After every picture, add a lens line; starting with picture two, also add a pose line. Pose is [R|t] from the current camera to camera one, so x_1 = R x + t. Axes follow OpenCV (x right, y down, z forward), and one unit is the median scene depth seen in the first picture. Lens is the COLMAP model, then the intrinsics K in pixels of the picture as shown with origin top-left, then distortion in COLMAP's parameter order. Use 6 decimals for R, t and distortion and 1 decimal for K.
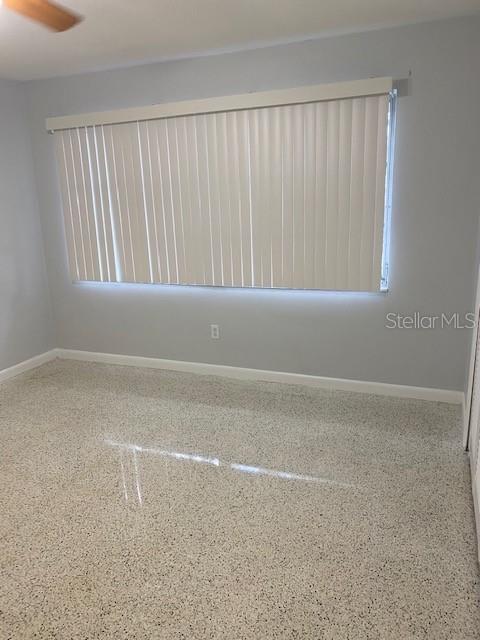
lens RADIAL K [[489.4, 0, 239.8], [0, 489.4, 320.6], [0, 0, 1]] dist [0.006485, -0.007772]
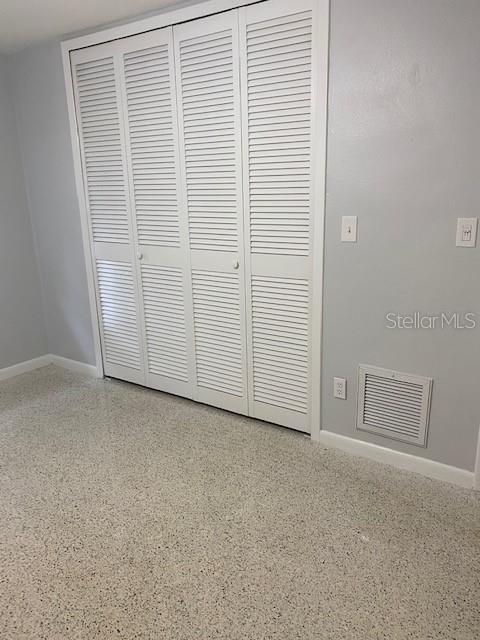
lens RADIAL K [[489.4, 0, 239.6], [0, 489.4, 319.9], [0, 0, 1]] dist [0.006485, -0.007772]
pose [[0.228107, -0.234918, 0.944871, -0.730410], [0.261288, 0.949627, 0.173021, -0.031108], [-0.937921, 0.207416, 0.277998, 0.223738]]
